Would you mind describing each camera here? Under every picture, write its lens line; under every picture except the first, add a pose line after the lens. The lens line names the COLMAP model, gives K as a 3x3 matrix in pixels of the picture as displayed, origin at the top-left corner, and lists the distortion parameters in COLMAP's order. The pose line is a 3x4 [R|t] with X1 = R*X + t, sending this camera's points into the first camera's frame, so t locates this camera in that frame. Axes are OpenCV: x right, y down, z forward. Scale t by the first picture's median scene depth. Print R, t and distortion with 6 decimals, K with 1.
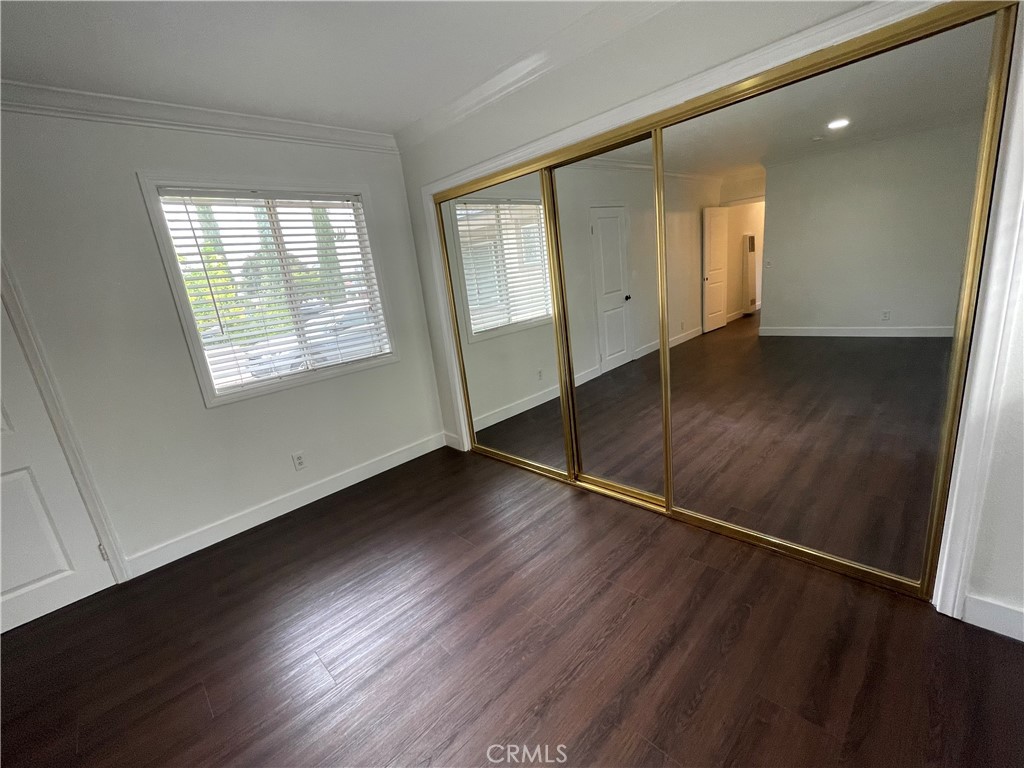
lens RADIAL K [[415.2, 0, 513.6], [0, 415.2, 388.3], [0, 0, 1]] dist [-0.002715, 0.000167]
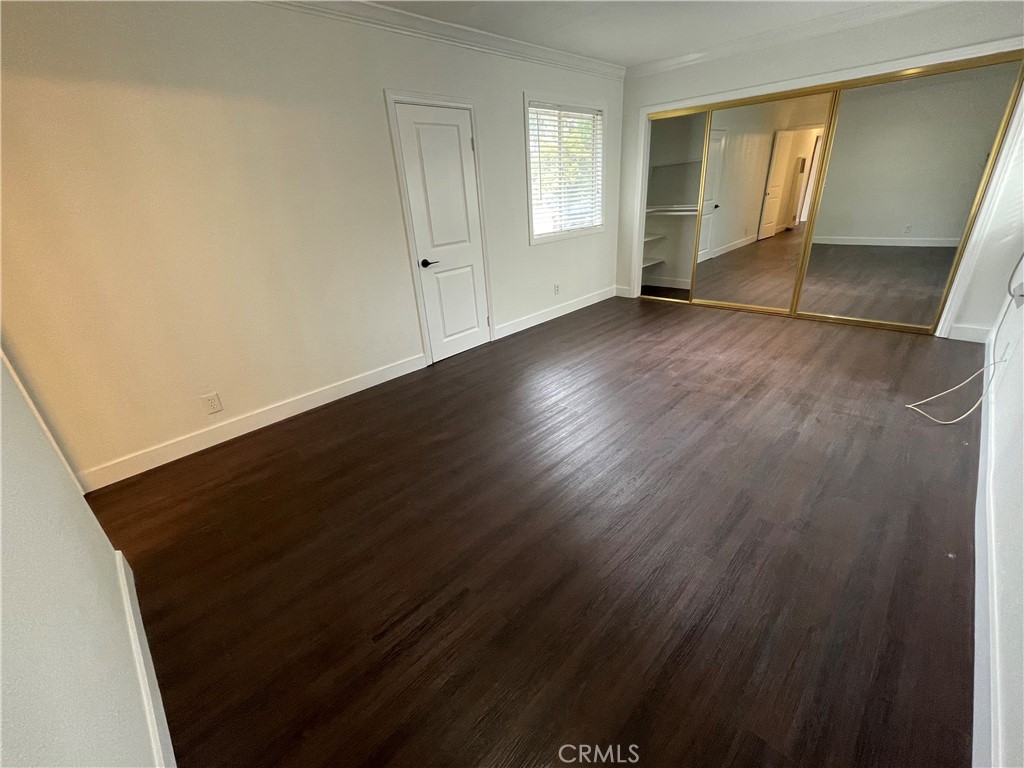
lens RADIAL K [[415.2, 0, 514.3], [0, 415.2, 378.5], [0, 0, 1]] dist [-0.002715, 0.000167]
pose [[0.998460, 0.041605, 0.036684, -0.576569], [-0.046950, 0.986075, 0.159534, 0.214904], [-0.029536, -0.161011, 0.986511, -0.510515]]
